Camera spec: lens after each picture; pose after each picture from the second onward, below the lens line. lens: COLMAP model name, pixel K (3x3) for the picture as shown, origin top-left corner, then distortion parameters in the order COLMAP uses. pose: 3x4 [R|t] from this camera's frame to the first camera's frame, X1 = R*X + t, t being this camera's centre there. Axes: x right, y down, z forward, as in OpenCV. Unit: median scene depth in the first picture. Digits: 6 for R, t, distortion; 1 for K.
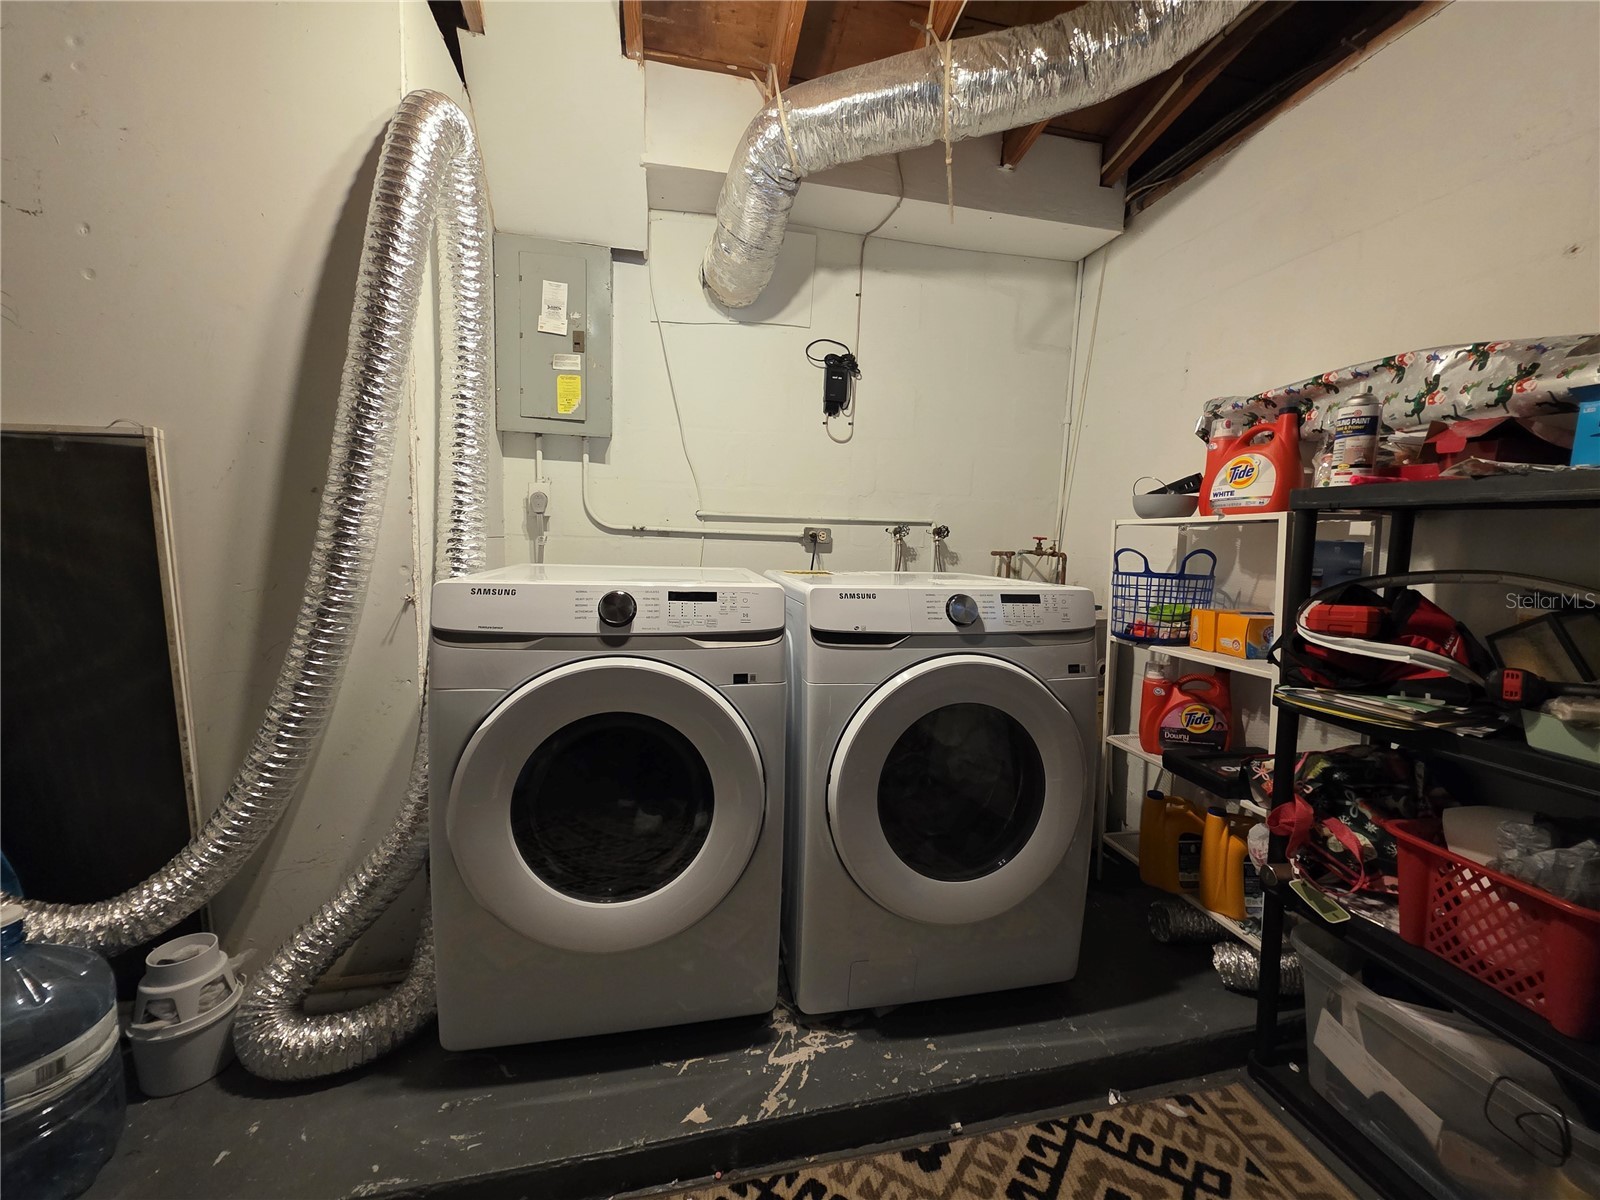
lens RADIAL K [[639.6, 0, 805.5], [0, 639.6, 593.1], [0, 0, 1]] dist [0.010654, -0.001896]
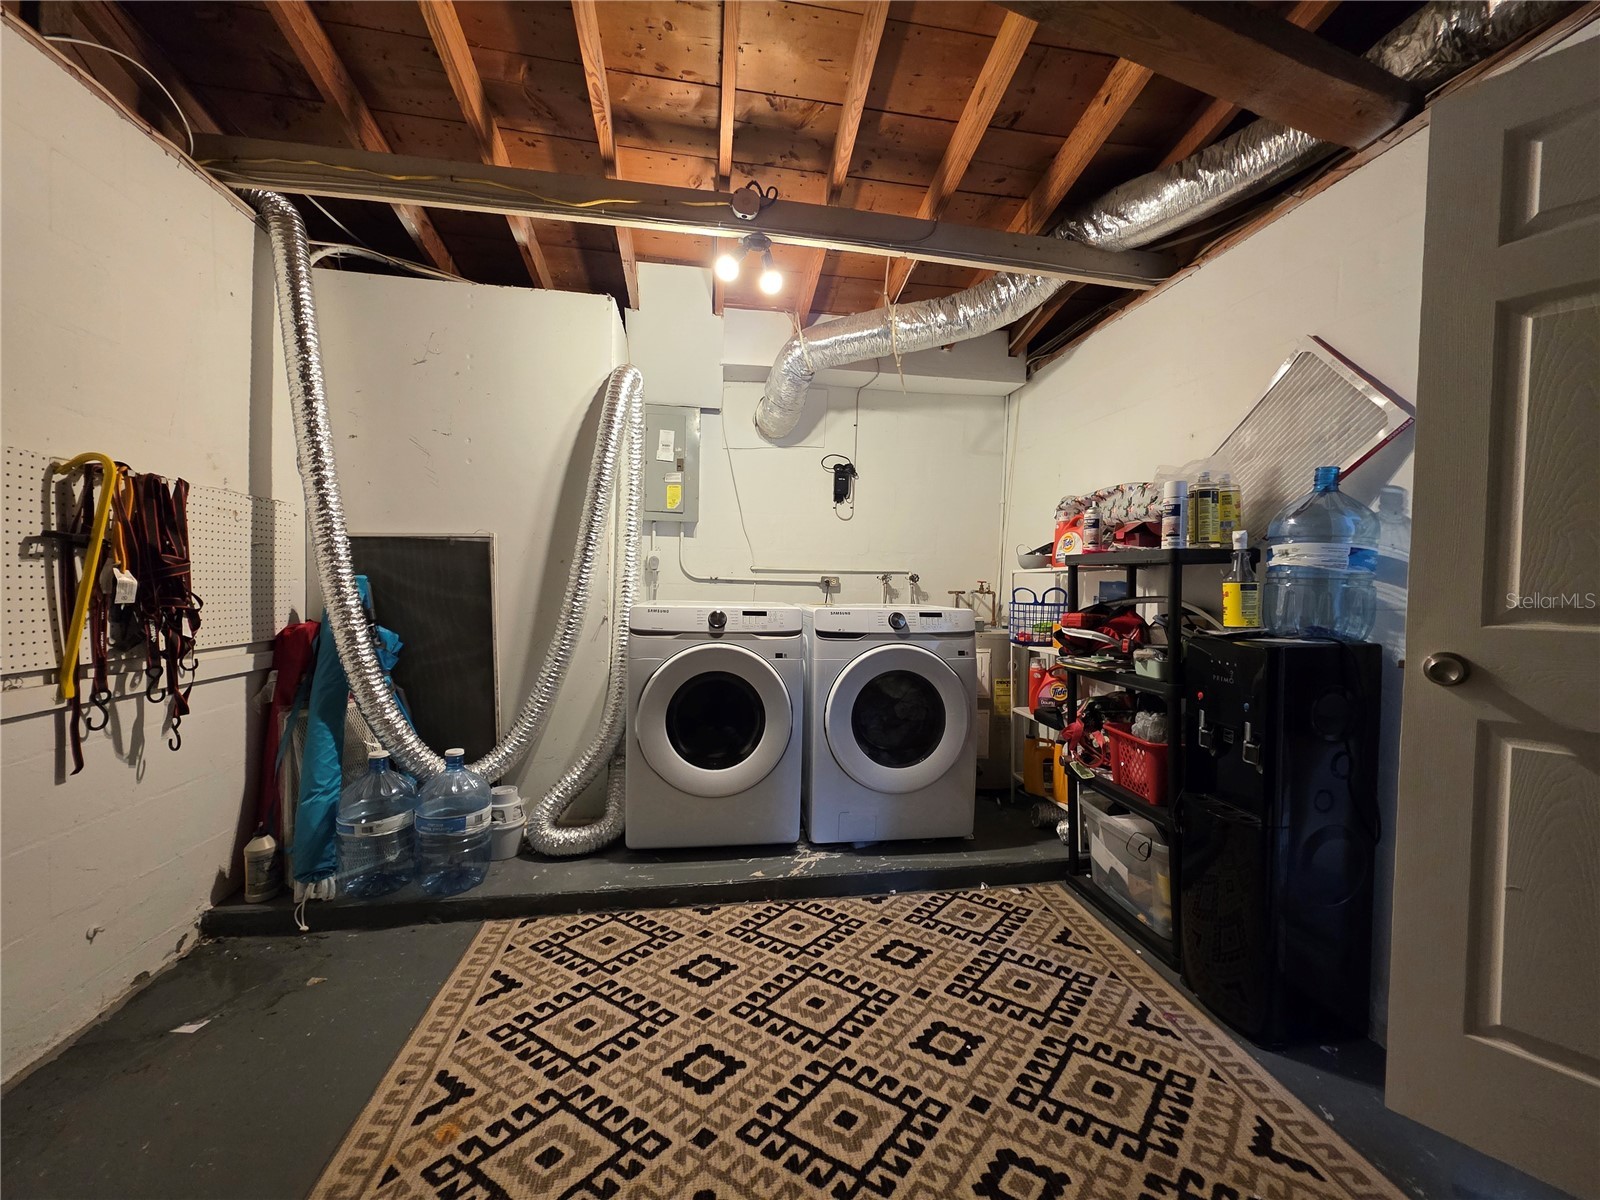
lens RADIAL K [[639.6, 0, 801.8], [0, 639.6, 600.9], [0, 0, 1]] dist [0.010654, -0.001896]
pose [[0.997640, -0.008618, -0.068118, 0.089199], [0.004529, 0.998190, -0.059962, 0.075287], [0.068511, 0.059512, 0.995874, -0.829980]]
